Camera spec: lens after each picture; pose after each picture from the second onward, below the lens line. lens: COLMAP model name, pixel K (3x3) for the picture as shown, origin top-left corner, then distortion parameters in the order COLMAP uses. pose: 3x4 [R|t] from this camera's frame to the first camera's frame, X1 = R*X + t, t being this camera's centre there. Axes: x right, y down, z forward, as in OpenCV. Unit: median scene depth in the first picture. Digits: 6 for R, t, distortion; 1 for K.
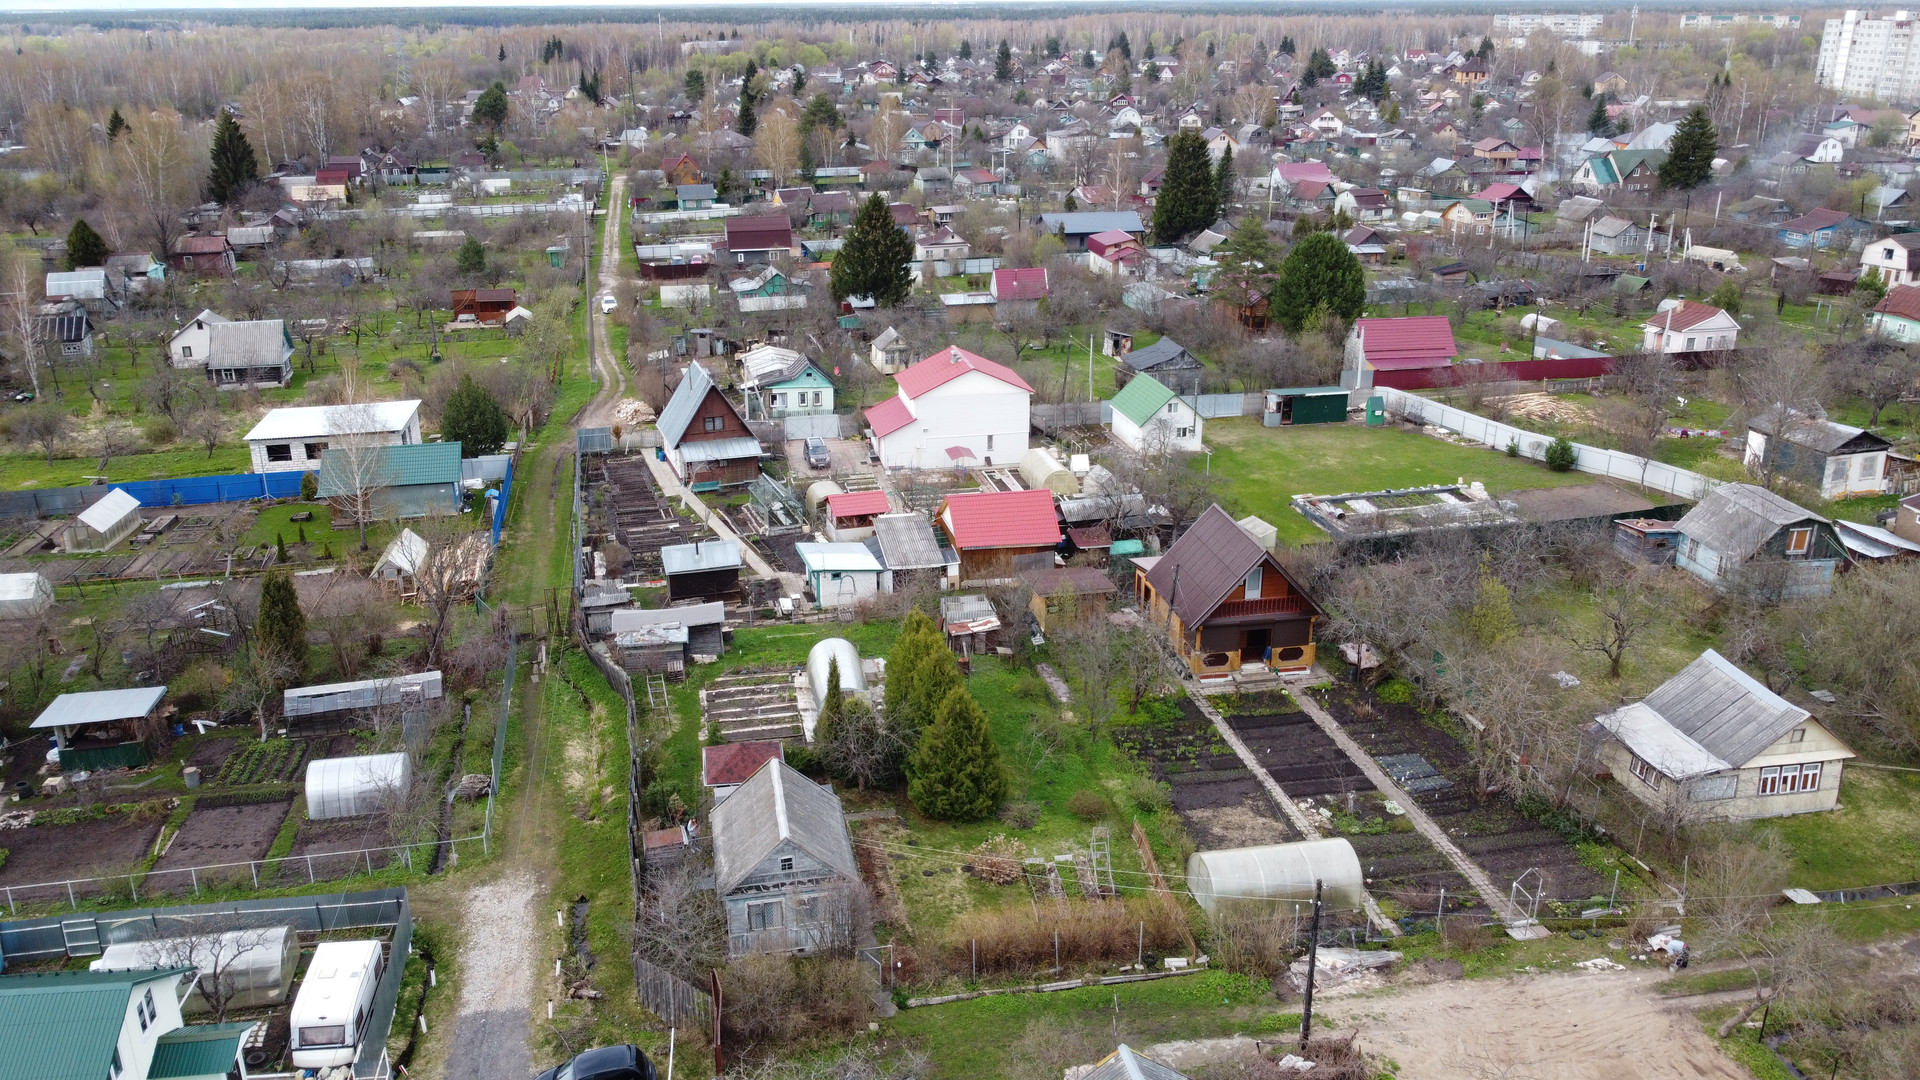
lens RADIAL K [[1450.7, 0, 953.5], [0, 1450.7, 537.2], [0, 0, 1]] dist [-0.006803, 0.001397]
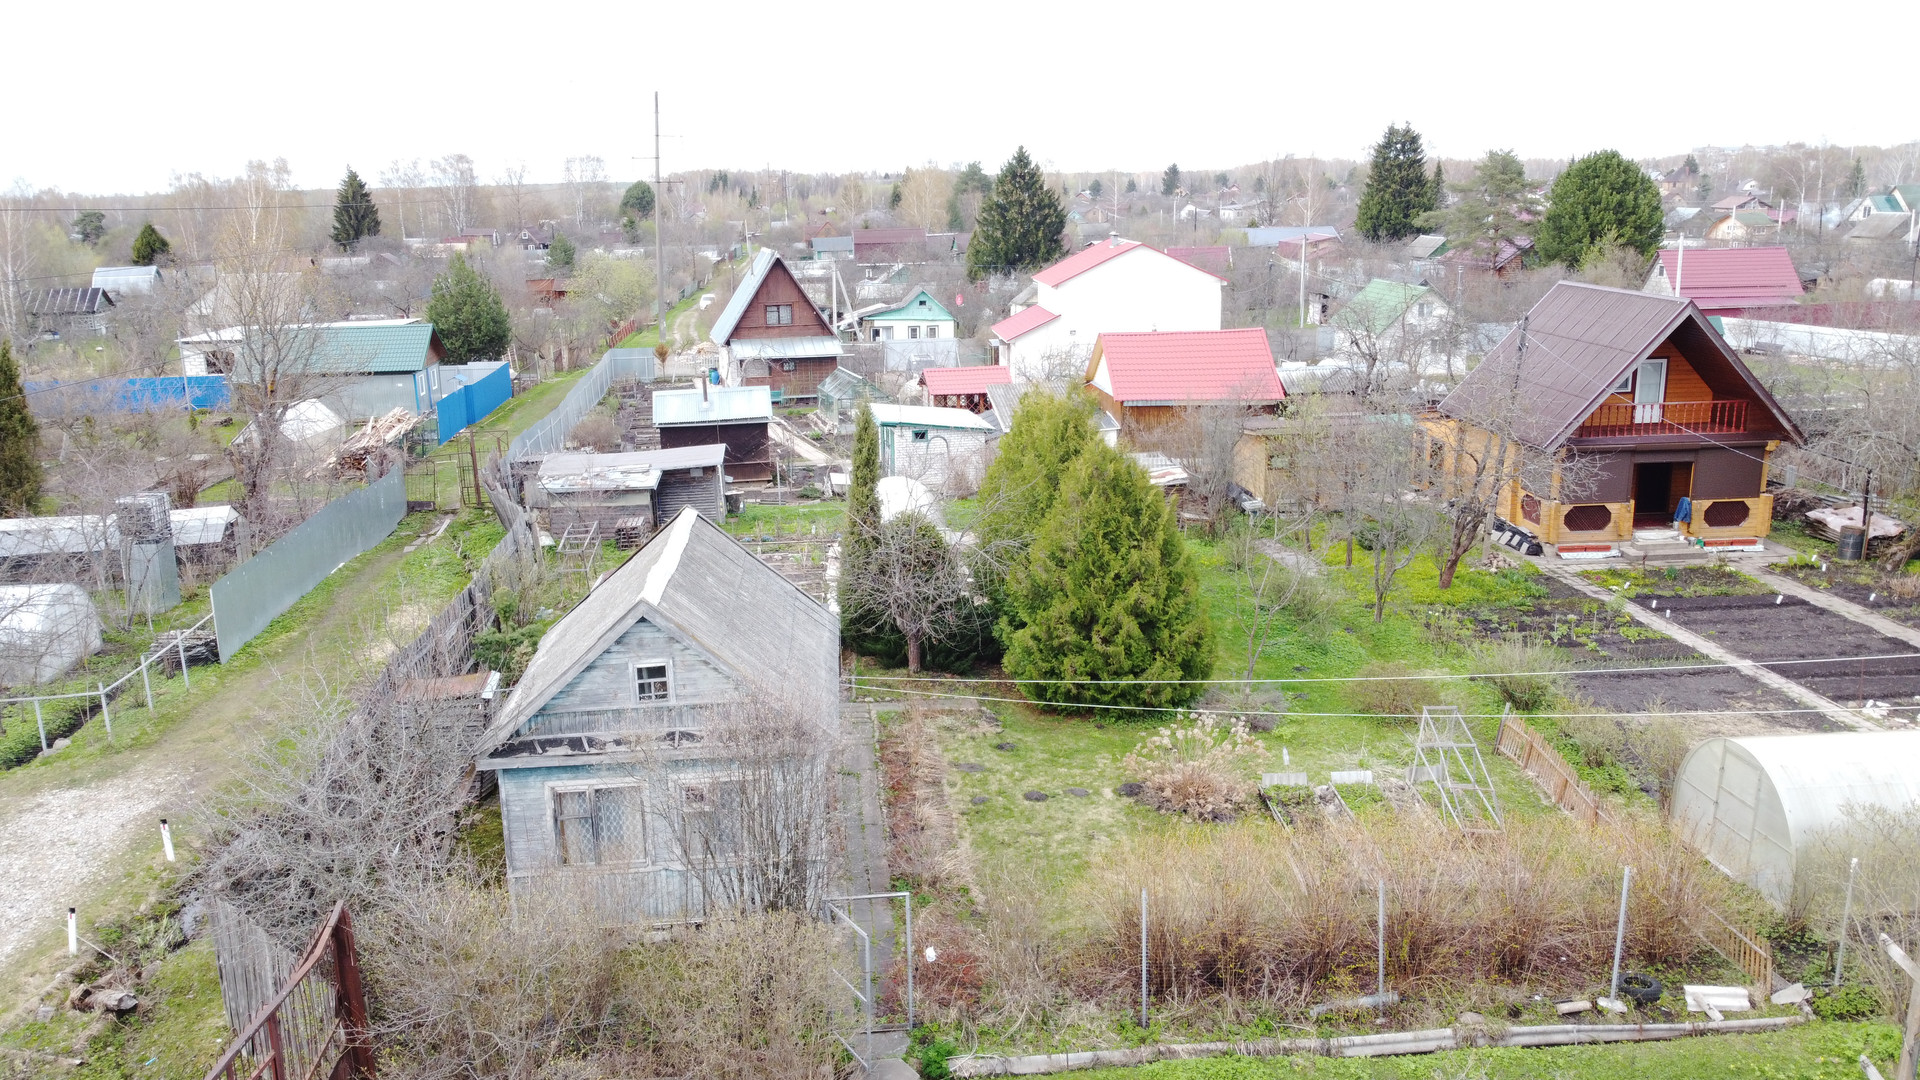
lens RADIAL K [[1450.7, 0, 965.4], [0, 1450.7, 541.2], [0, 0, 1]] dist [-0.006803, 0.001397]
pose [[0.994651, 0.013867, -0.102354, 0.004443], [-0.025235, 0.993542, -0.110622, 0.184235], [0.100159, 0.112613, 0.988578, 0.504899]]
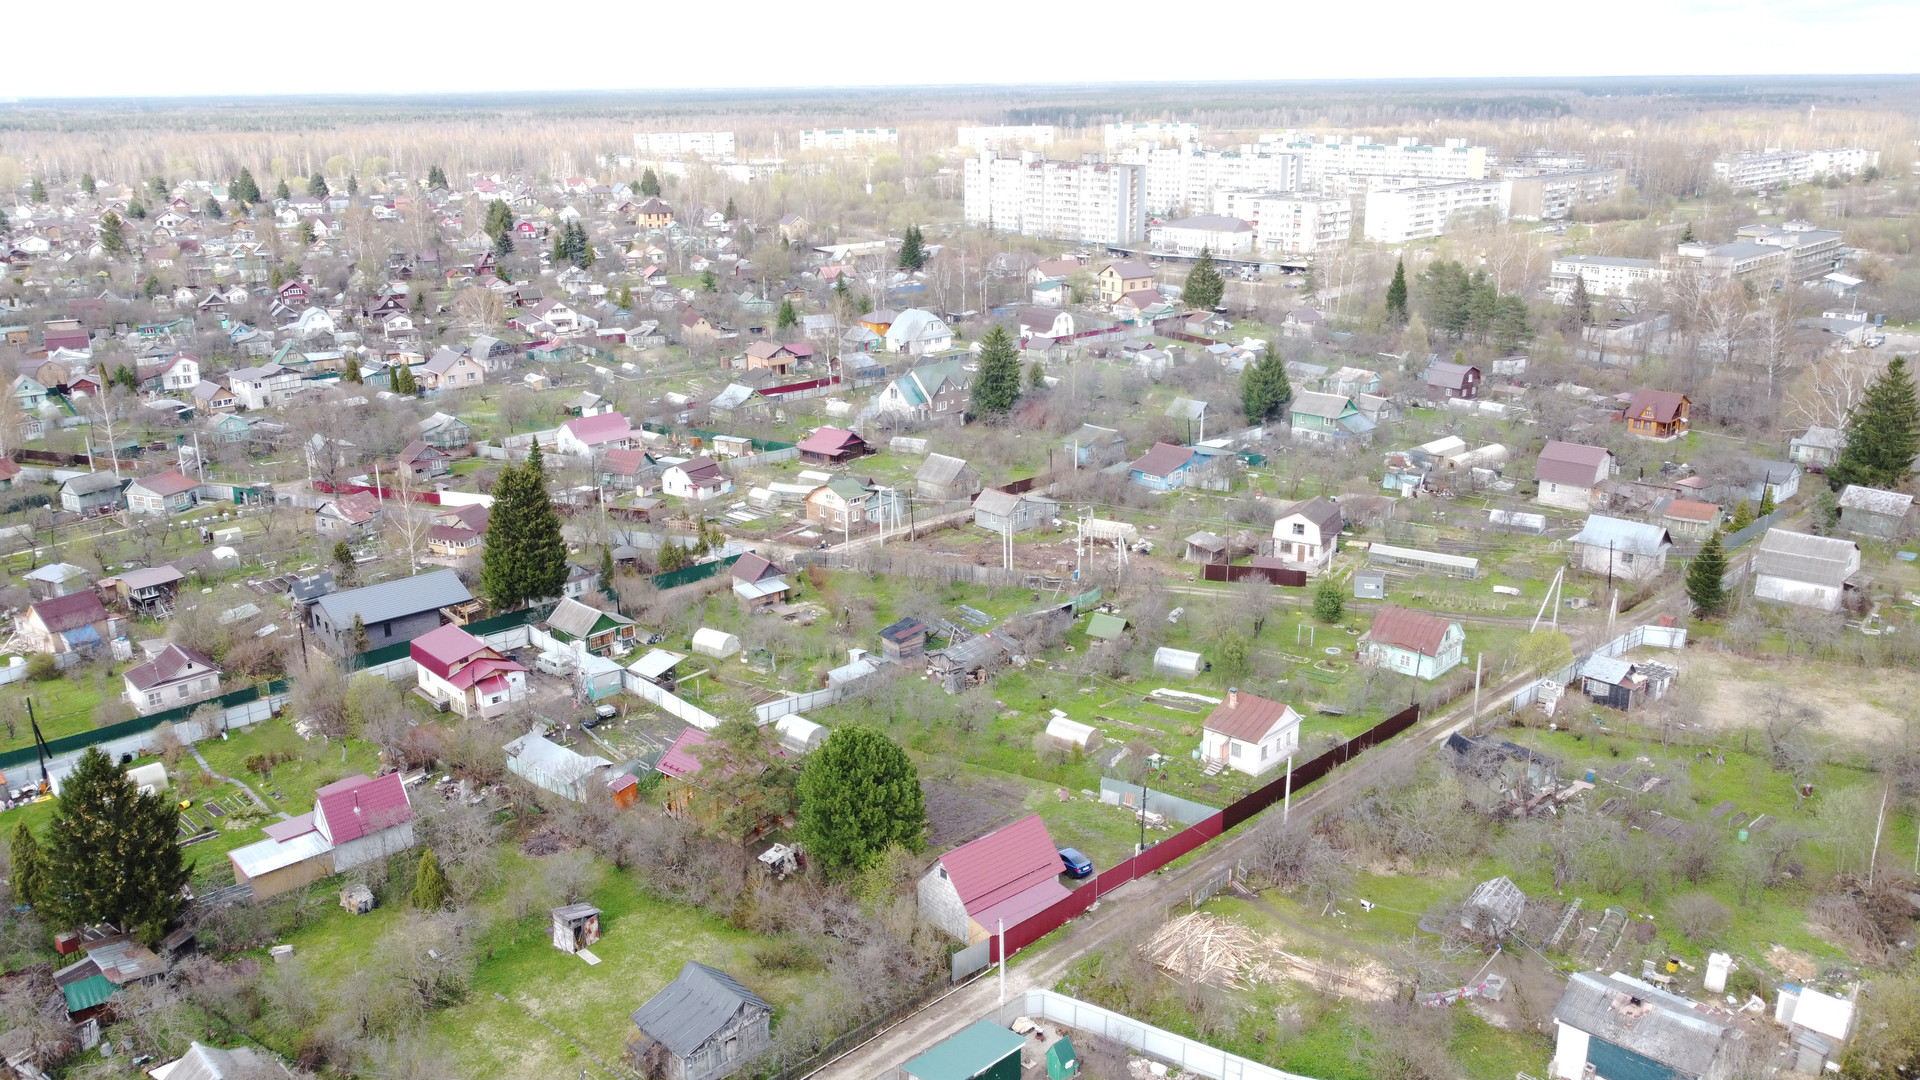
lens RADIAL K [[1450.7, 0, 962.2], [0, 1450.7, 527.6], [0, 0, 1]] dist [-0.006803, 0.001397]
pose [[0.841623, -0.165758, 0.513999, -0.108180], [0.200913, 0.979522, -0.013091, -0.606330], [-0.501303, 0.114287, 0.857691, 0.742733]]
